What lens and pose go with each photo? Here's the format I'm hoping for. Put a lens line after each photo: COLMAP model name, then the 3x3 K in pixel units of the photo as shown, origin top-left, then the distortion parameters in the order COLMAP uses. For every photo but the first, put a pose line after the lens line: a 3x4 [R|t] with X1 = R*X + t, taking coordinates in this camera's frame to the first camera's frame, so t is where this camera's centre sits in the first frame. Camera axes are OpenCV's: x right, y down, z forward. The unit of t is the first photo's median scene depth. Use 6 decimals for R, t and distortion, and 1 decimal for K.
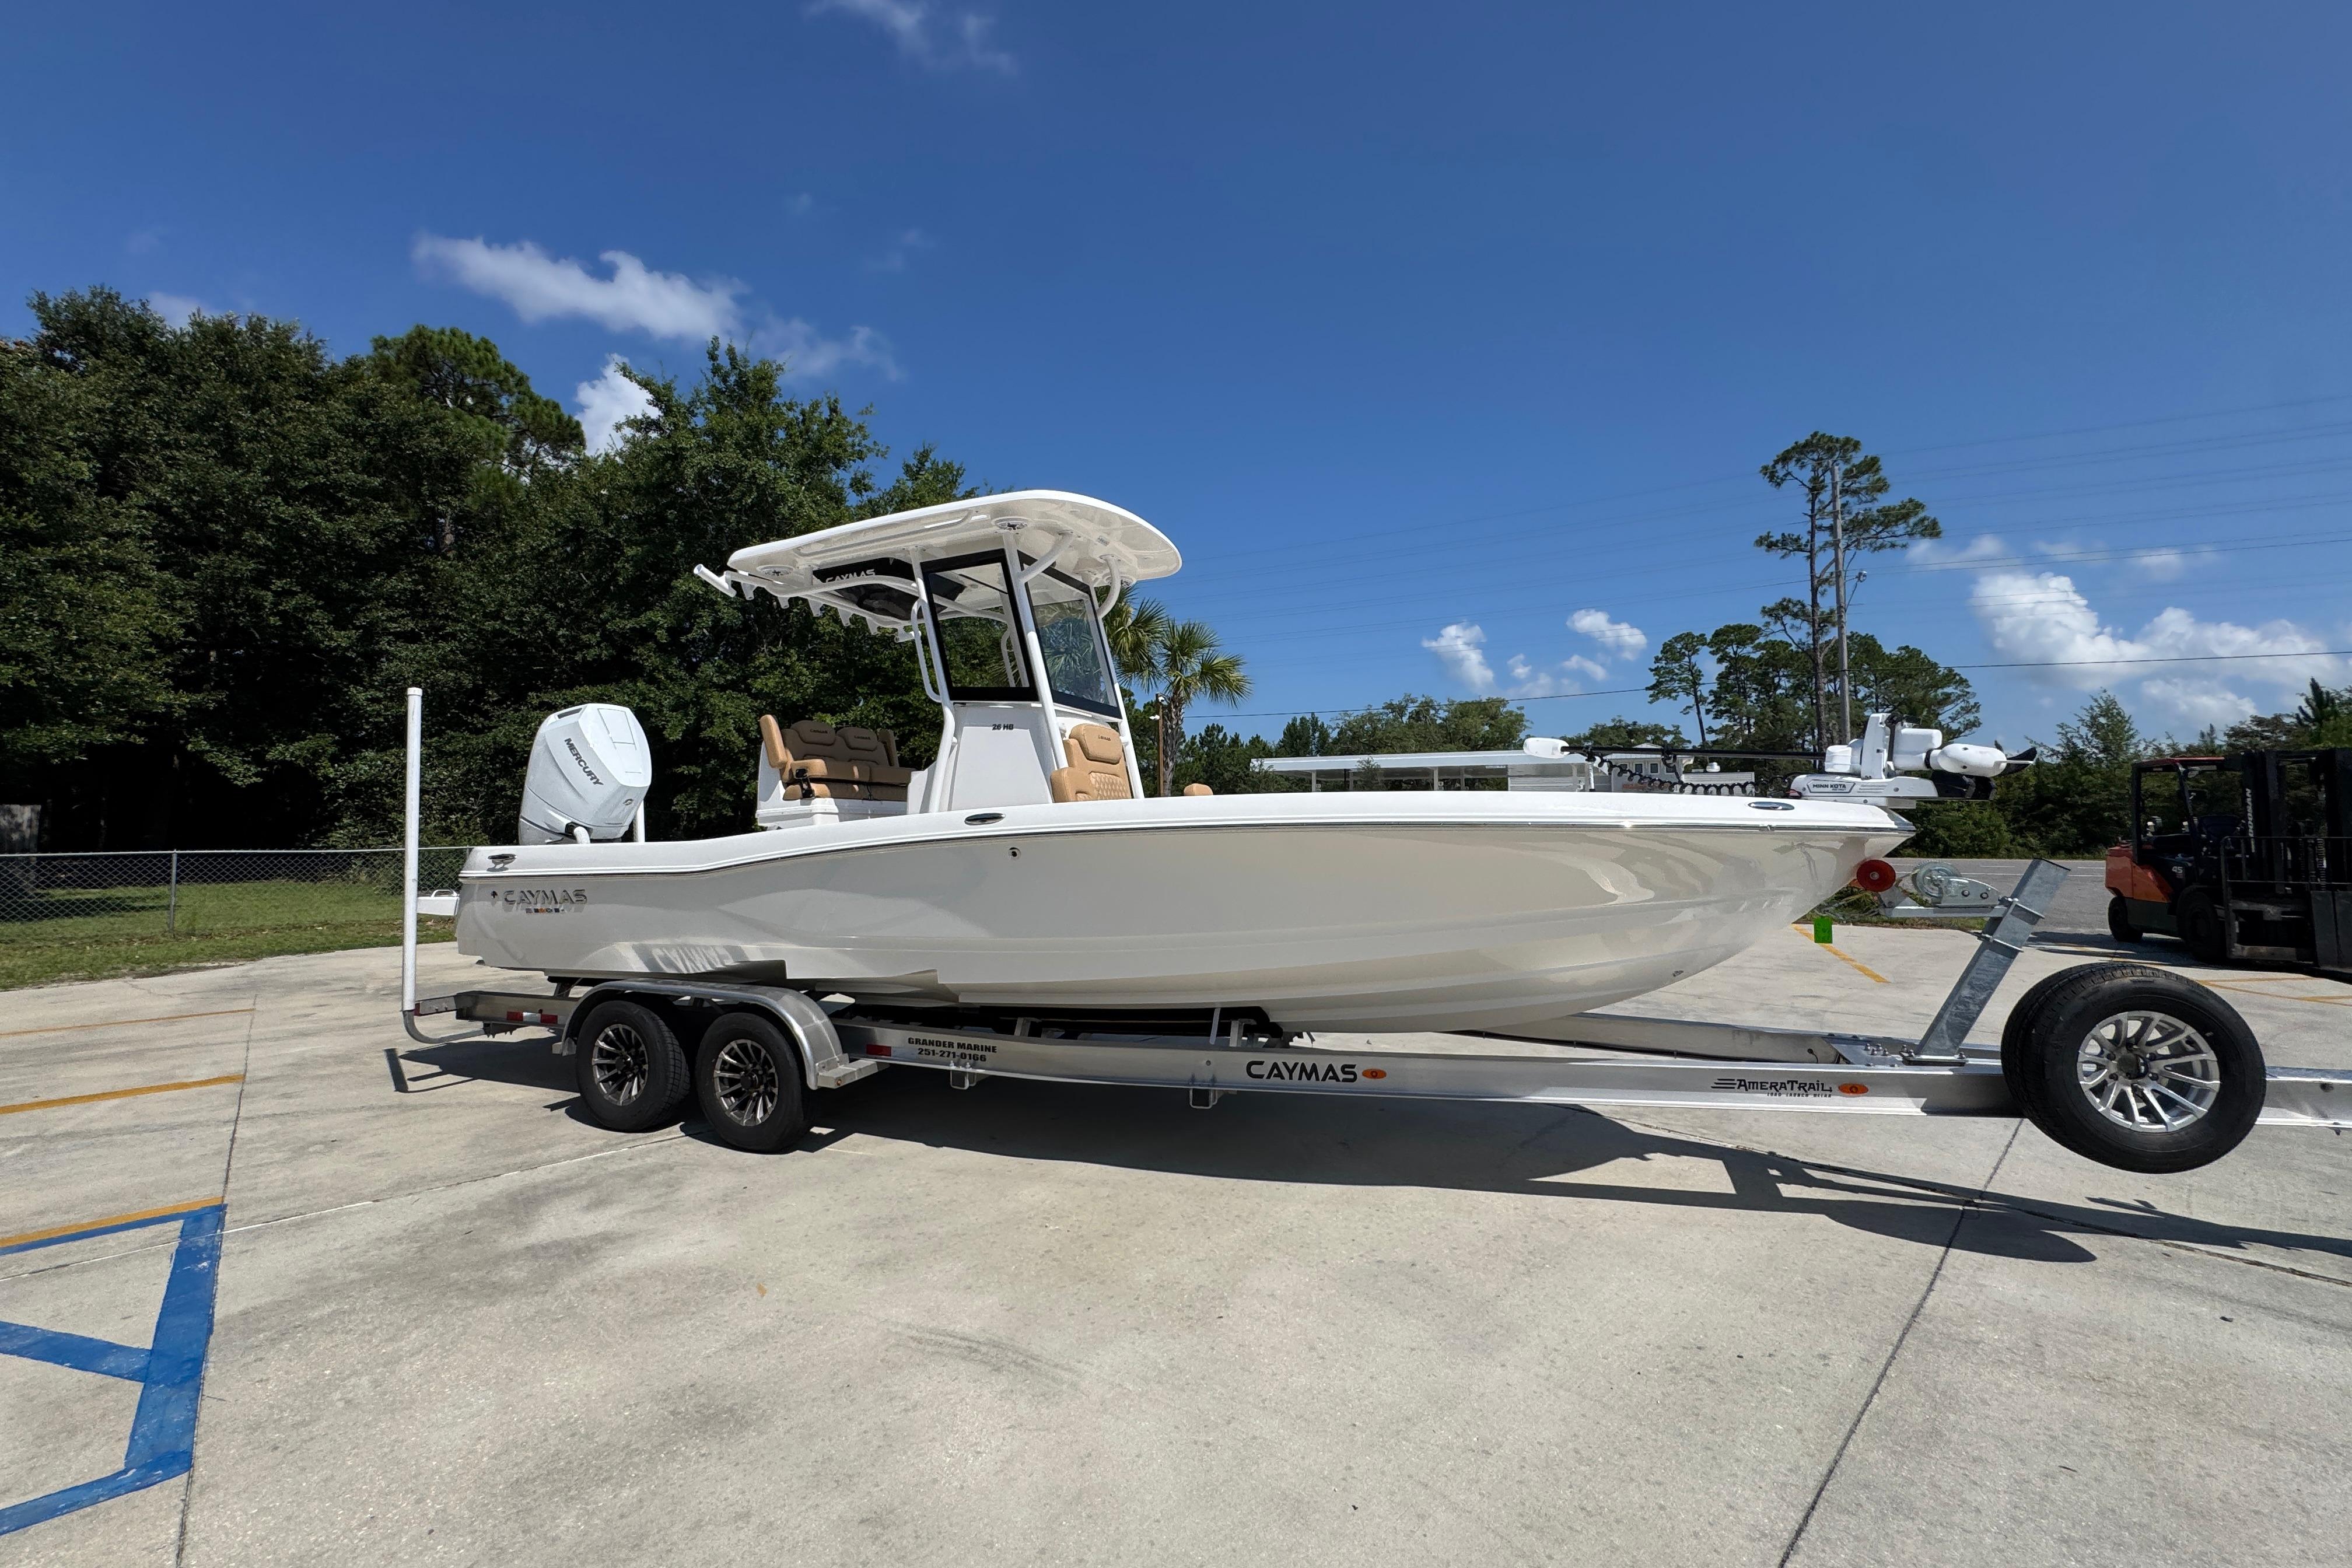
lens RADIAL K [[941.4, 0, 1175.9], [0, 941.4, 774.8], [0, 0, 1]] dist [-0.003096, 0.000437]
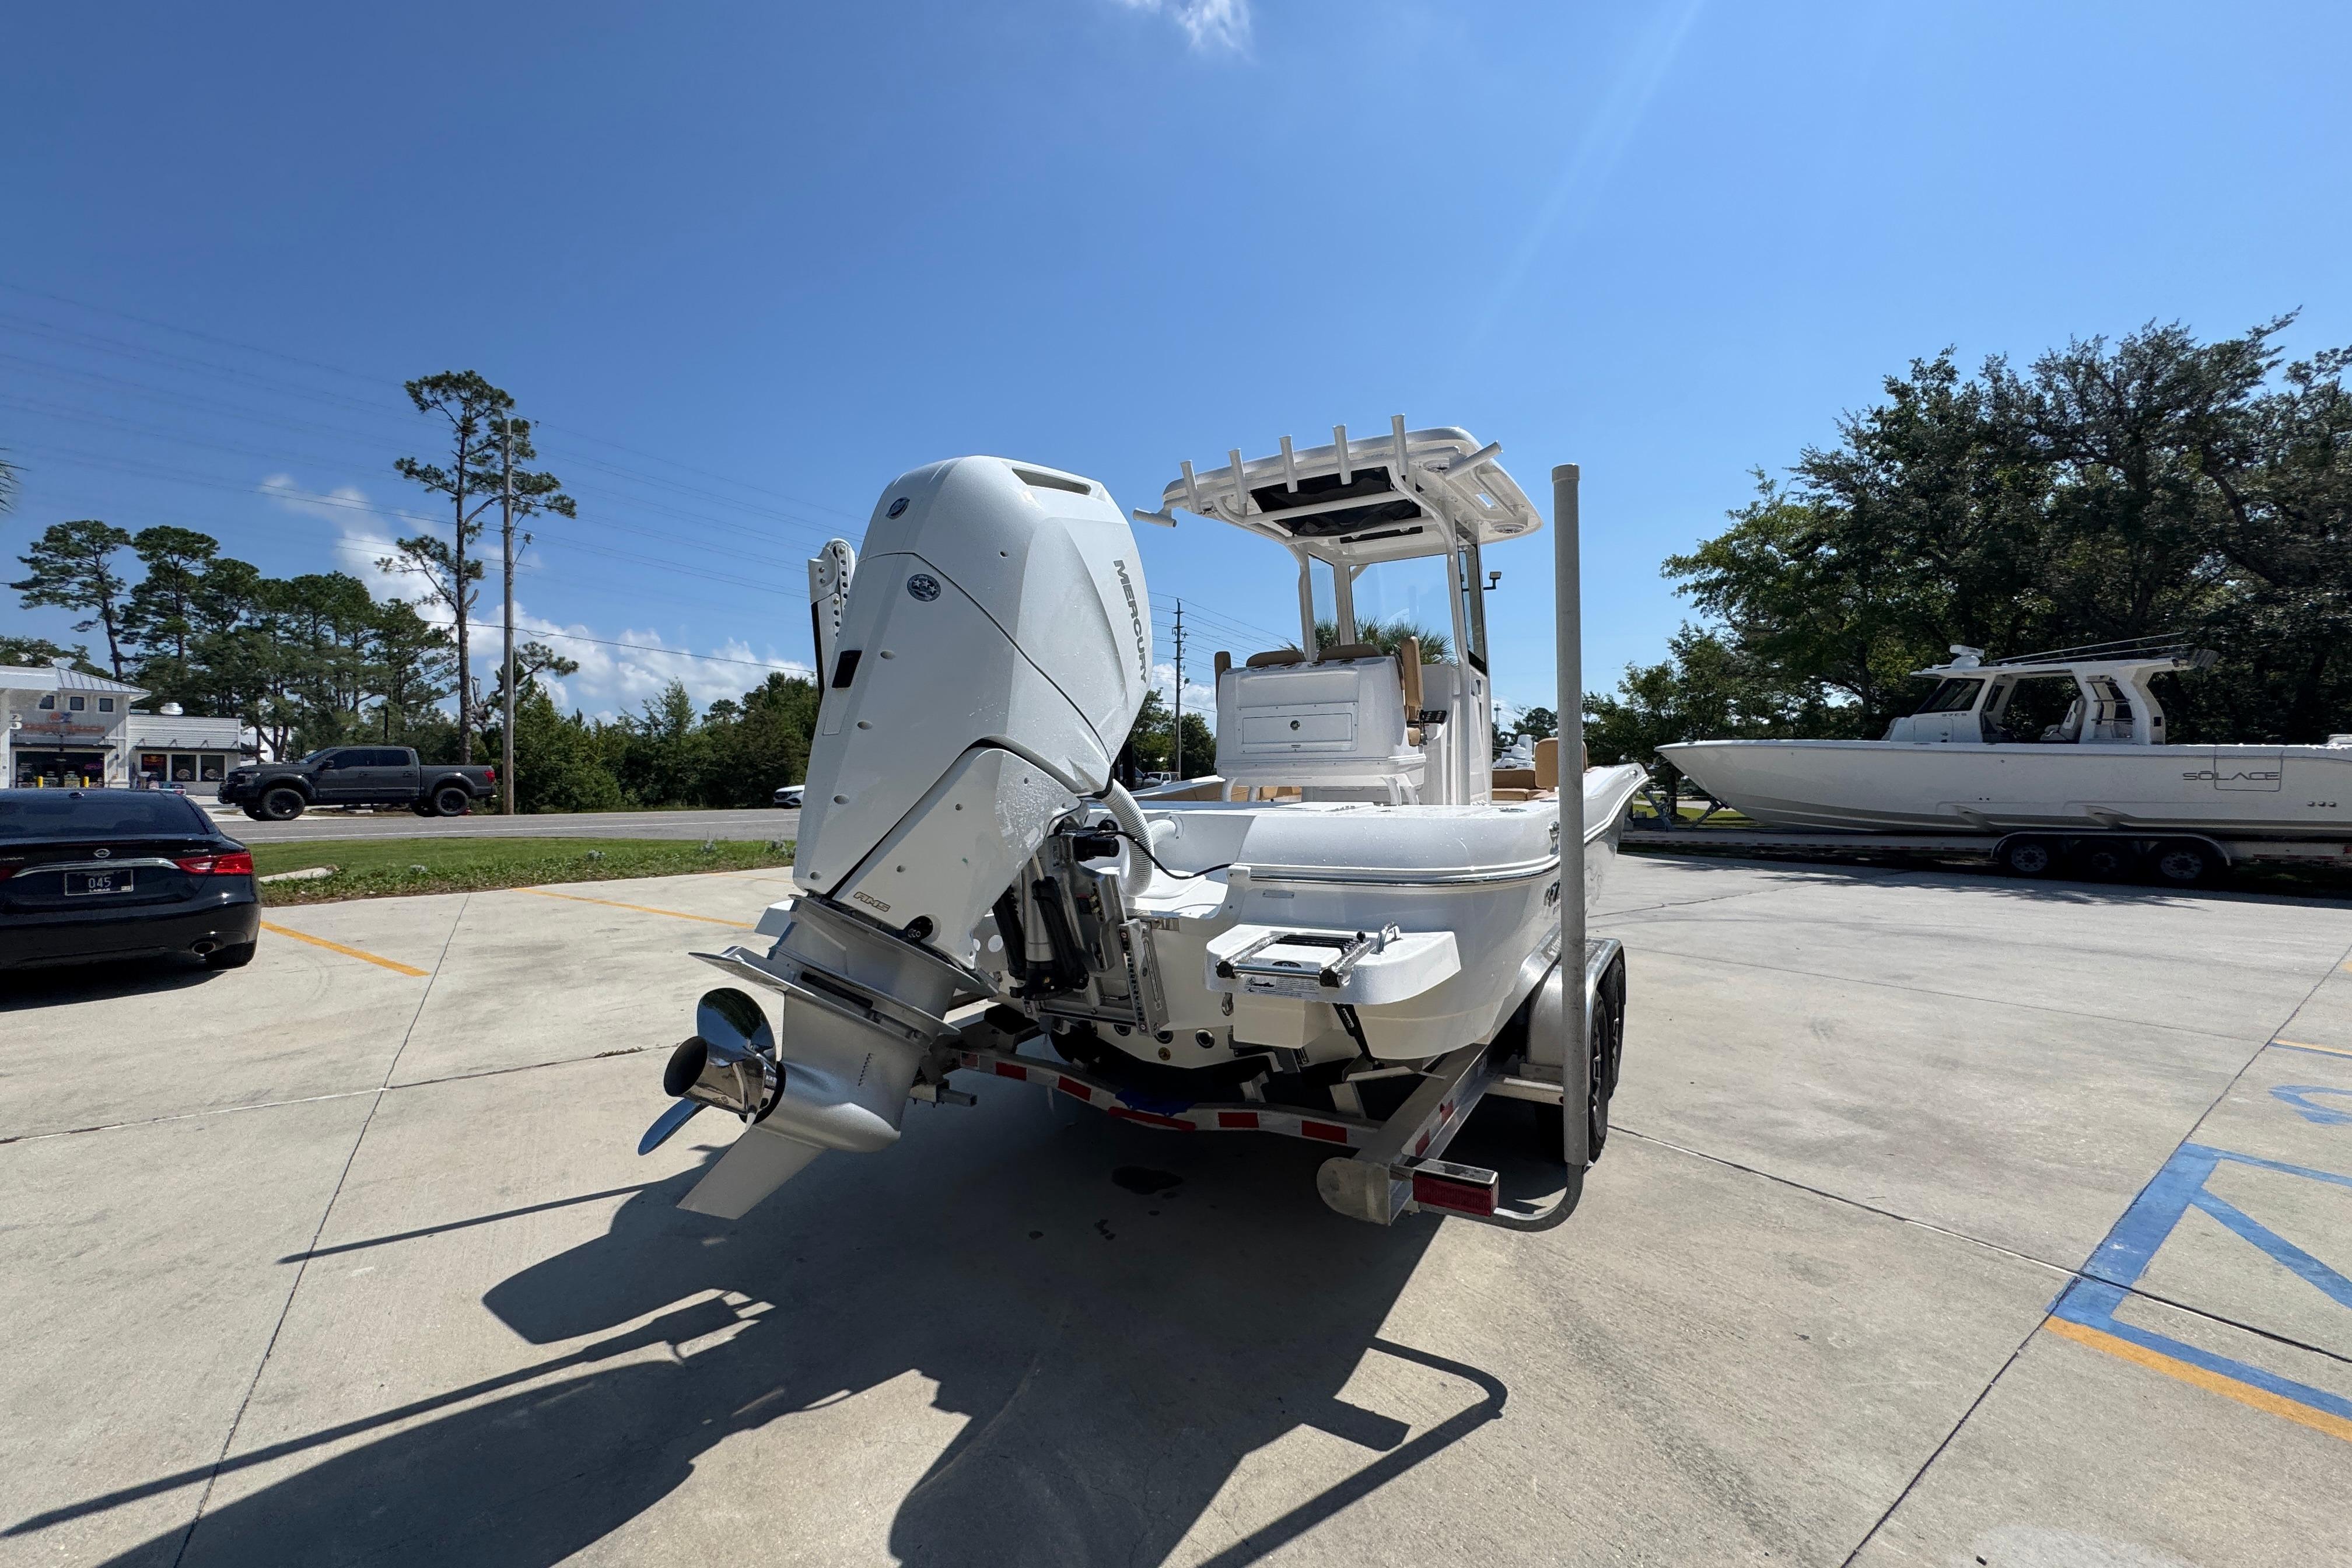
lens RADIAL K [[941.4, 0, 1176.1], [0, 941.4, 777.8], [0, 0, 1]] dist [-0.003096, 0.000437]
pose [[0.136323, 0.006462, 0.990643, -1.048424], [-0.053310, 0.998578, 0.000823, 0.054560], [-0.989229, -0.052924, 0.136474, 0.914112]]
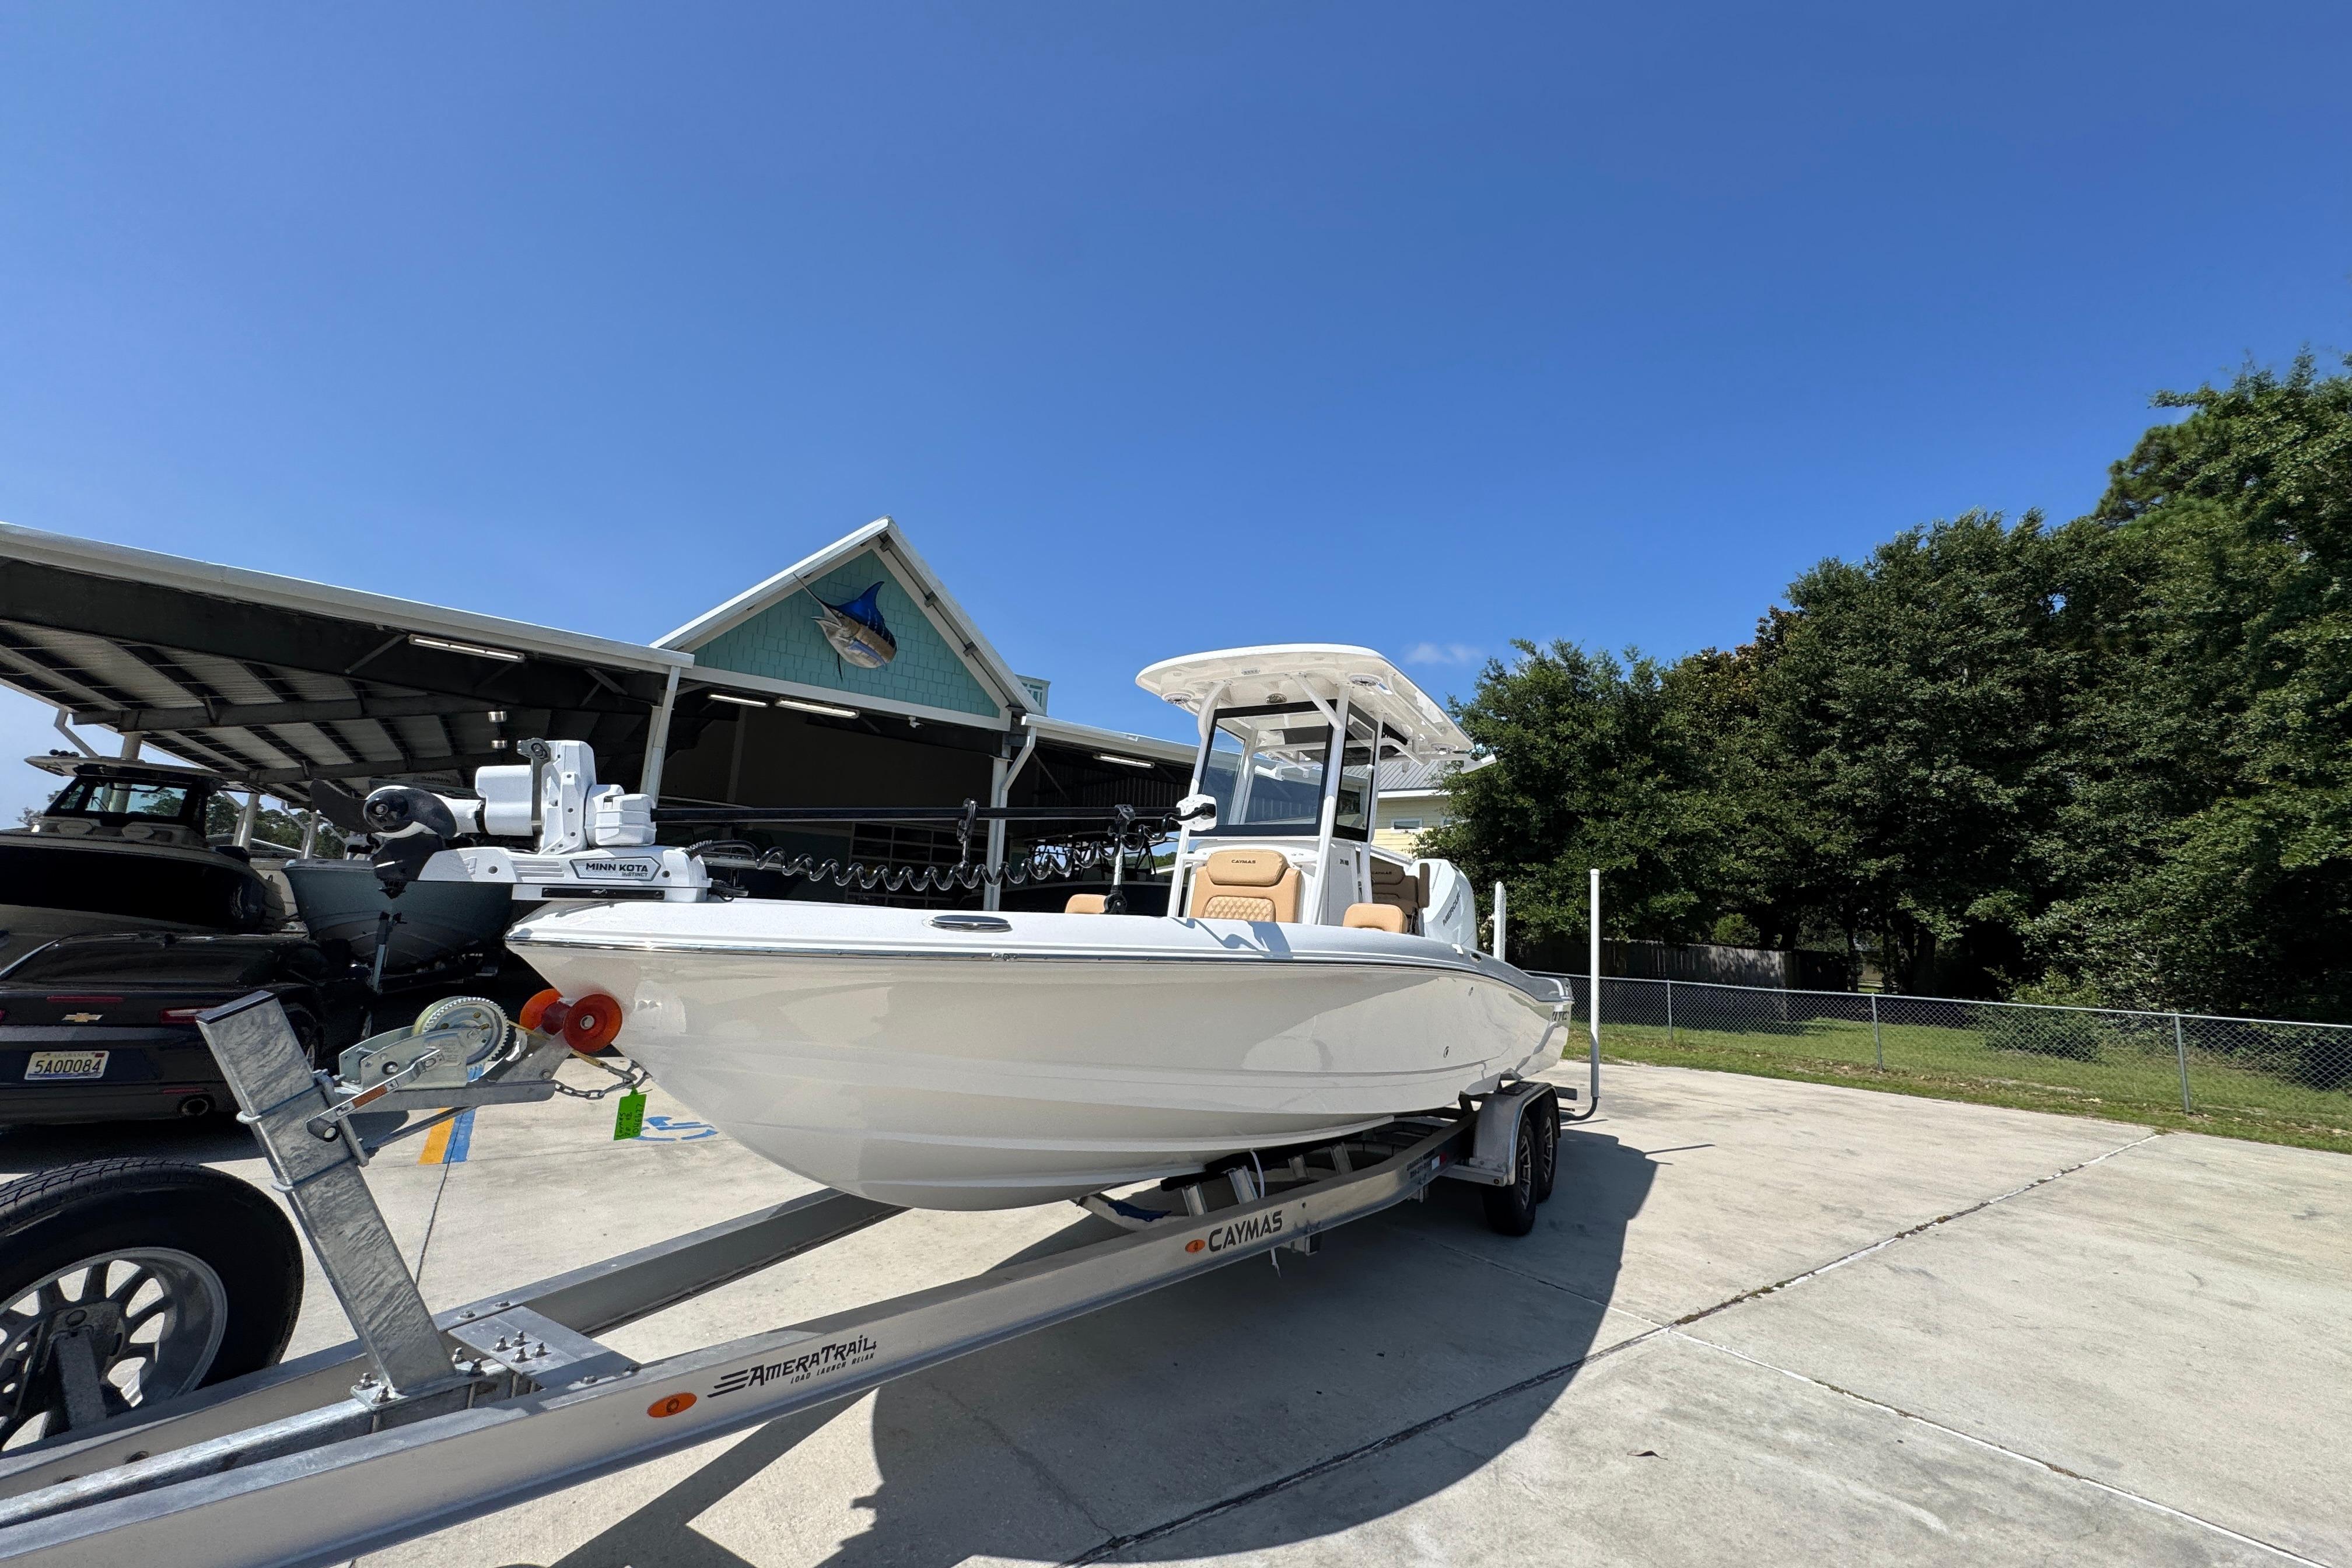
lens RADIAL K [[941.4, 0, 1174.7], [0, 941.4, 784.0], [0, 0, 1]] dist [-0.003096, 0.000437]
pose [[-0.138150, -0.161885, -0.977091, 0.751129], [0.003523, 0.986465, -0.163936, 0.035079], [0.990405, -0.026090, -0.135710, 0.855766]]
